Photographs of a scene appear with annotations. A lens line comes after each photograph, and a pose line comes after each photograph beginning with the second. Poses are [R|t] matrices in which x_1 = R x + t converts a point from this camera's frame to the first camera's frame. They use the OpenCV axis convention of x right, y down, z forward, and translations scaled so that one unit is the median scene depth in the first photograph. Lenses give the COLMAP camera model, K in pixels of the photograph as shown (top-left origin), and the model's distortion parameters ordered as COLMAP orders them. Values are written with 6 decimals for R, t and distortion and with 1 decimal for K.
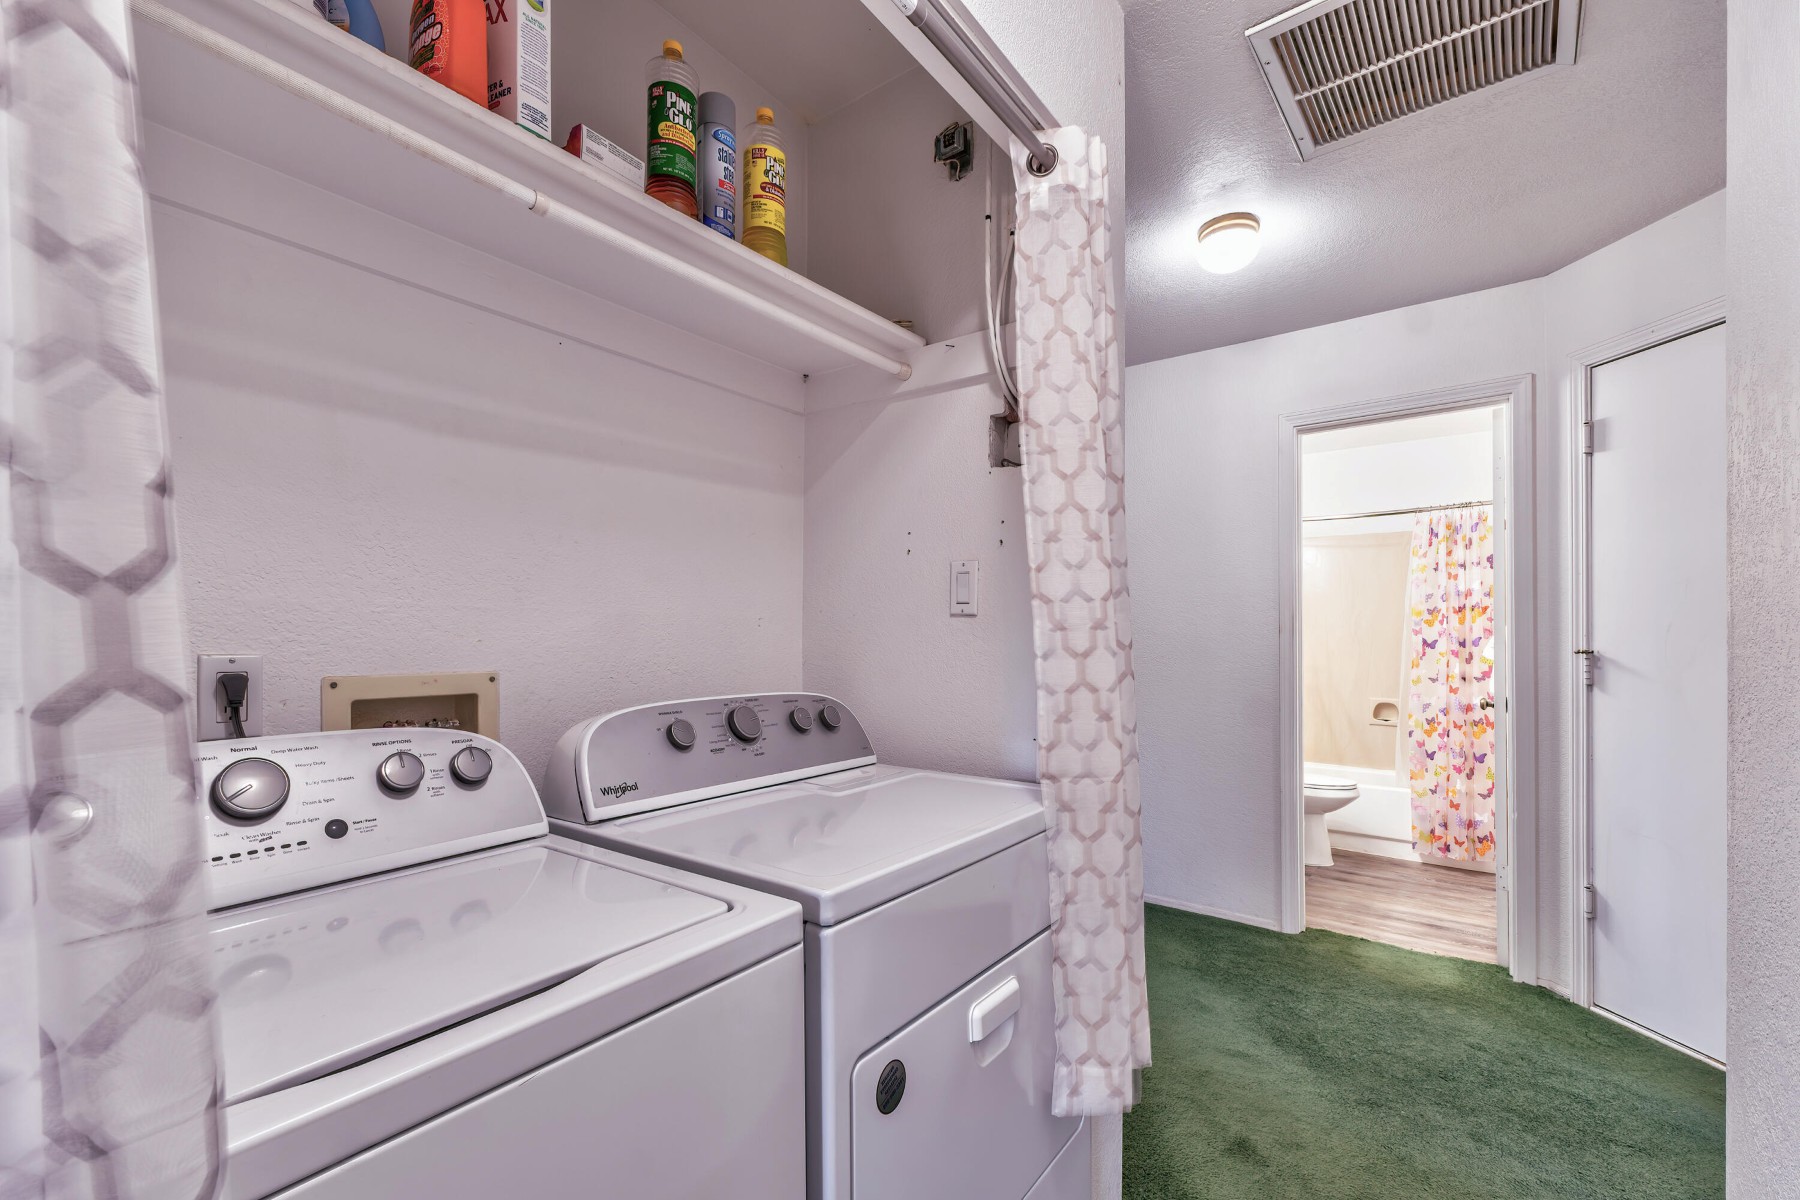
lens RADIAL K [[756.5, 0, 895.4], [0, 756.5, 638.6], [0, 0, 1]] dist [0.008486, -0.000154]
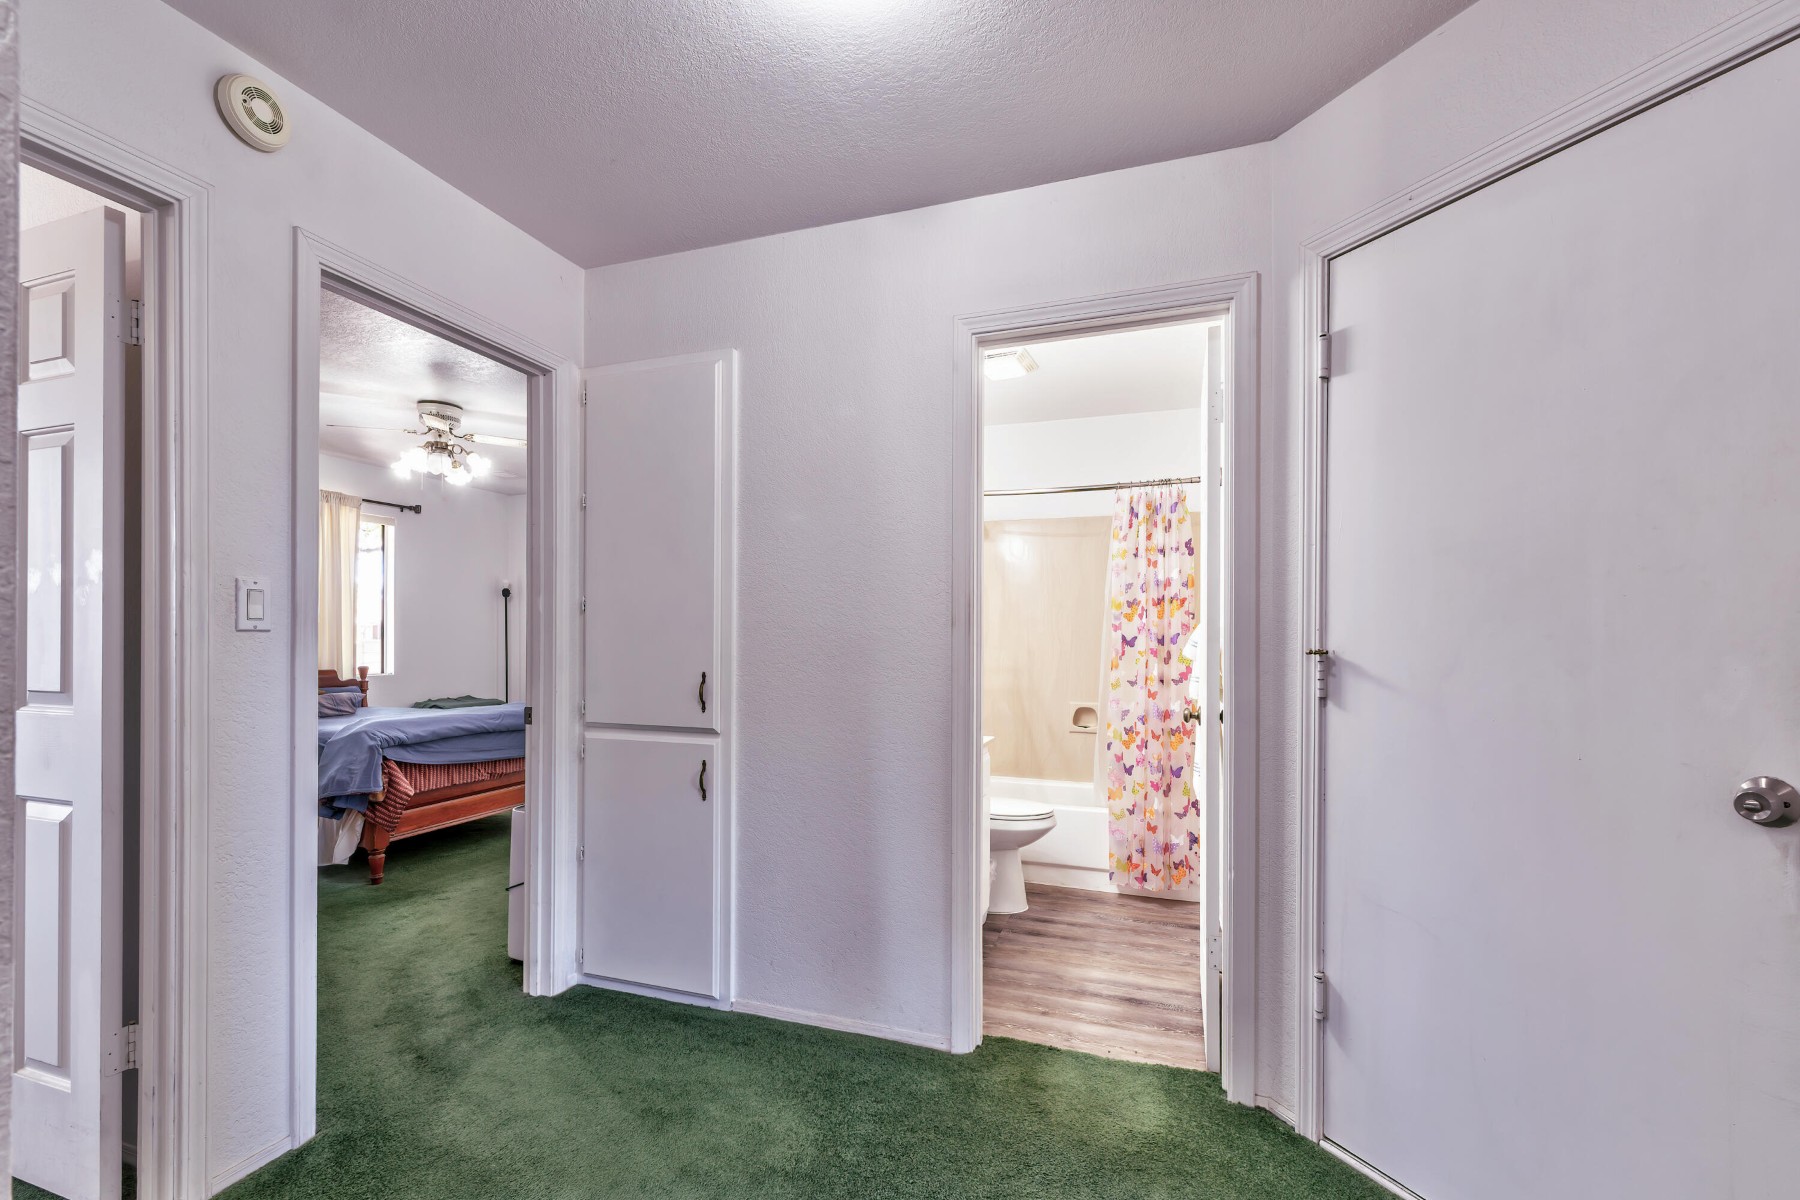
lens RADIAL K [[756.5, 0, 895.4], [0, 756.5, 638.6], [0, 0, 1]] dist [0.008486, -0.000154]
pose [[0.948103, 0.006230, 0.317902, 0.184074], [-0.007825, 0.999962, 0.003741, 0.003096], [-0.317866, -0.006034, 0.948116, 0.277488]]
